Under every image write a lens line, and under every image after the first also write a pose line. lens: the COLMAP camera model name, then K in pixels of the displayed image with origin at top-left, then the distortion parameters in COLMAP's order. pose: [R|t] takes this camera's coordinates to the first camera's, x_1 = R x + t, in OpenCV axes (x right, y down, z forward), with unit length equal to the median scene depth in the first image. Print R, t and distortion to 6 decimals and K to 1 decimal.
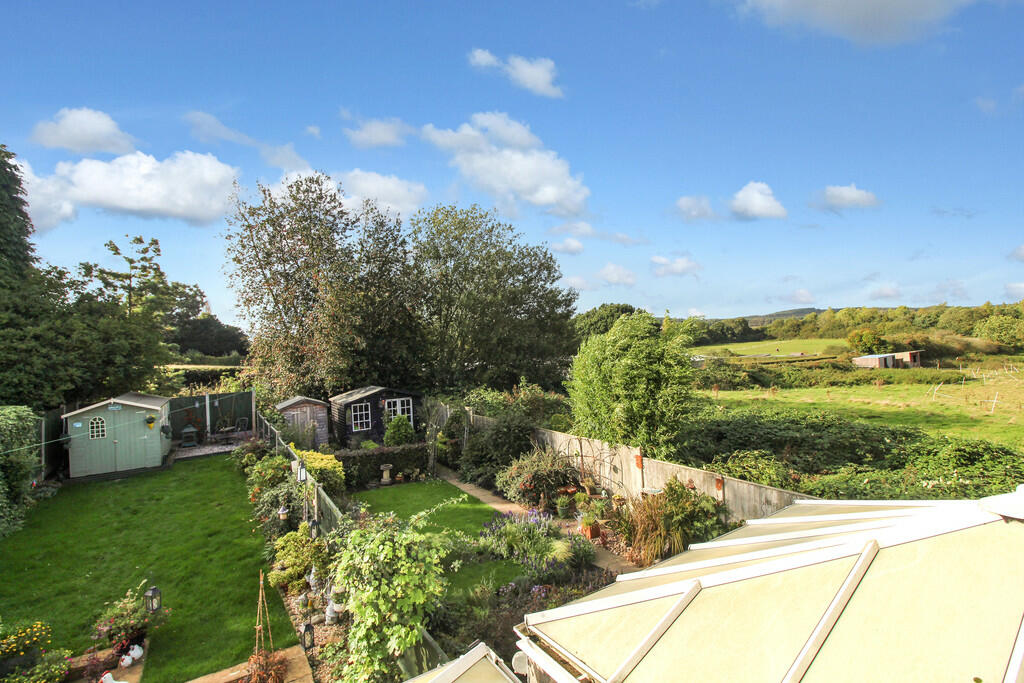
lens RADIAL K [[494.5, 0, 509.6], [0, 494.5, 323.8], [0, 0, 1]] dist [0.000675, -0.000333]
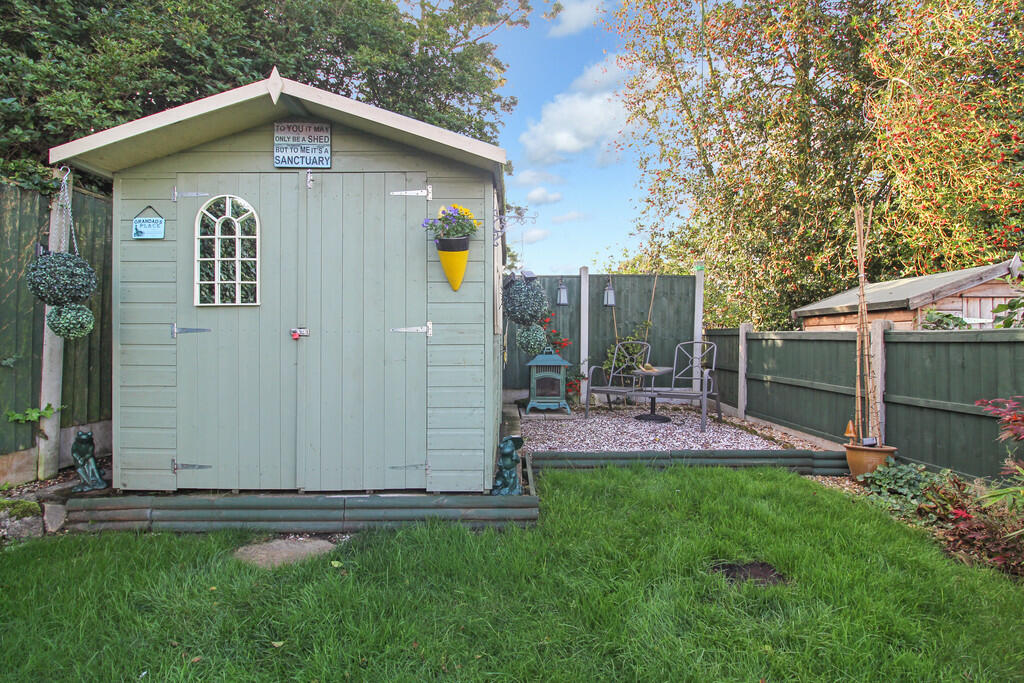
lens RADIAL K [[494.5, 0, 509.6], [0, 494.5, 323.8], [0, 0, 1]] dist [0.000675, -0.000333]
pose [[0.866713, 0.033711, -0.497666, -0.551303], [-0.024340, 0.999383, 0.025307, 0.197830], [0.498213, -0.009820, 0.866999, 0.761966]]
